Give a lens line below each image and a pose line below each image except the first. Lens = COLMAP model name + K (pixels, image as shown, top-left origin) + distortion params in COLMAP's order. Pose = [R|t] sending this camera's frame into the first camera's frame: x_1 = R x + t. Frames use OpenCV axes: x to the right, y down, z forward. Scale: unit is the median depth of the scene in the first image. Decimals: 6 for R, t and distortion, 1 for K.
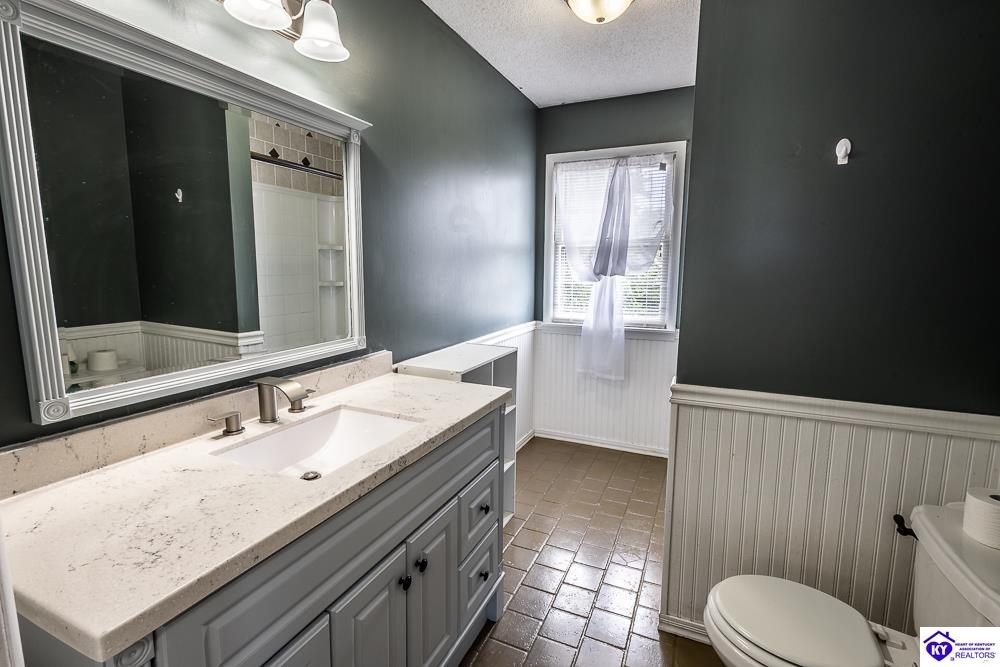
lens RADIAL K [[460.7, 0, 500.6], [0, 460.7, 333.6], [0, 0, 1]] dist [0.015897, -0.004288]
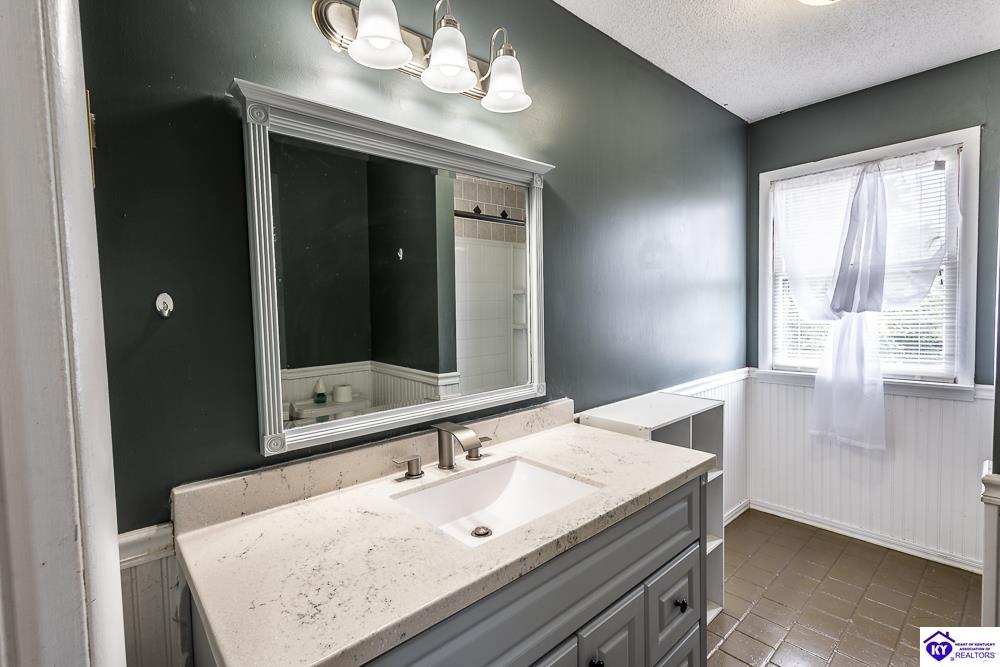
lens RADIAL K [[460.7, 0, 500.8], [0, 460.7, 332.3], [0, 0, 1]] dist [0.015897, -0.004288]
pose [[0.914512, -0.008420, -0.404471, 0.009341], [-0.027903, 0.996090, -0.083824, -0.016488], [0.403596, 0.087944, 0.910701, 0.090168]]
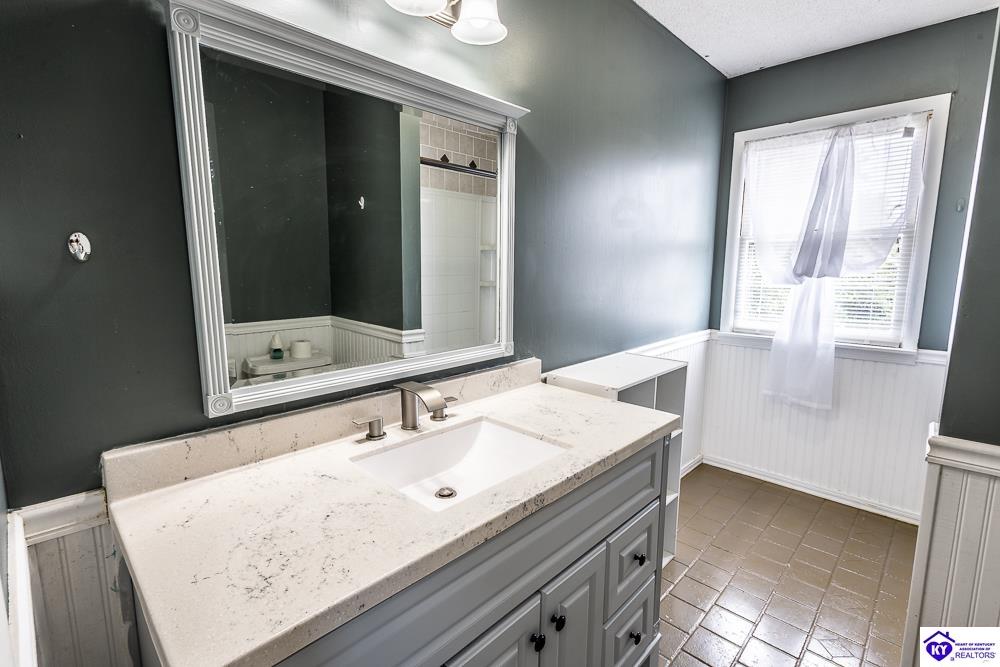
lens RADIAL K [[460.7, 0, 502.0], [0, 460.7, 332.8], [0, 0, 1]] dist [0.015897, -0.004288]
pose [[0.942519, 0.044342, -0.331196, -0.009026], [-0.045058, 0.998969, 0.005520, -0.017967], [0.331100, 0.009720, 0.943546, 0.123046]]
